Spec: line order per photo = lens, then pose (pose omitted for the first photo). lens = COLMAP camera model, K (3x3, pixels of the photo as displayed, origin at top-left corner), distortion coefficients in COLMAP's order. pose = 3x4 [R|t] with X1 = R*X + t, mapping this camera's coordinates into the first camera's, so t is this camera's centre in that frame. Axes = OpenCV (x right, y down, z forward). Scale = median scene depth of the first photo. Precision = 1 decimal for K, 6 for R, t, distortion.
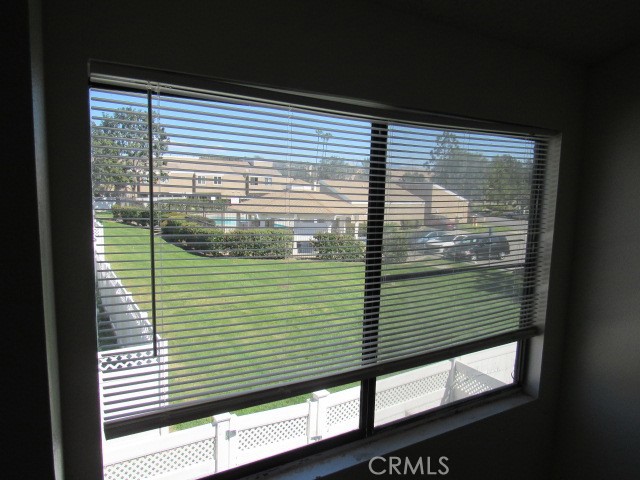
lens RADIAL K [[452.7, 0, 320.0], [0, 452.7, 240.0], [0, 0, 1]] dist [-0.028427, 0.003732]
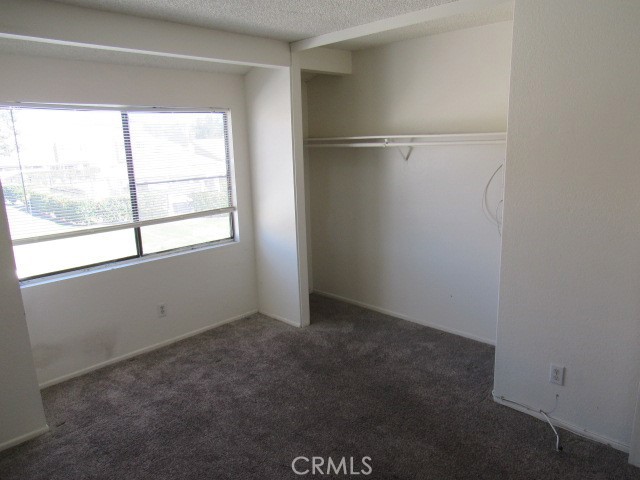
lens RADIAL K [[452.7, 0, 320.0], [0, 452.7, 240.0], [0, 0, 1]] dist [-0.028427, 0.003732]
pose [[0.966353, -0.114723, 0.230217, 0.360550], [0.093110, 0.990347, 0.102677, 0.166624], [-0.239774, -0.077787, 0.967707, -1.063839]]
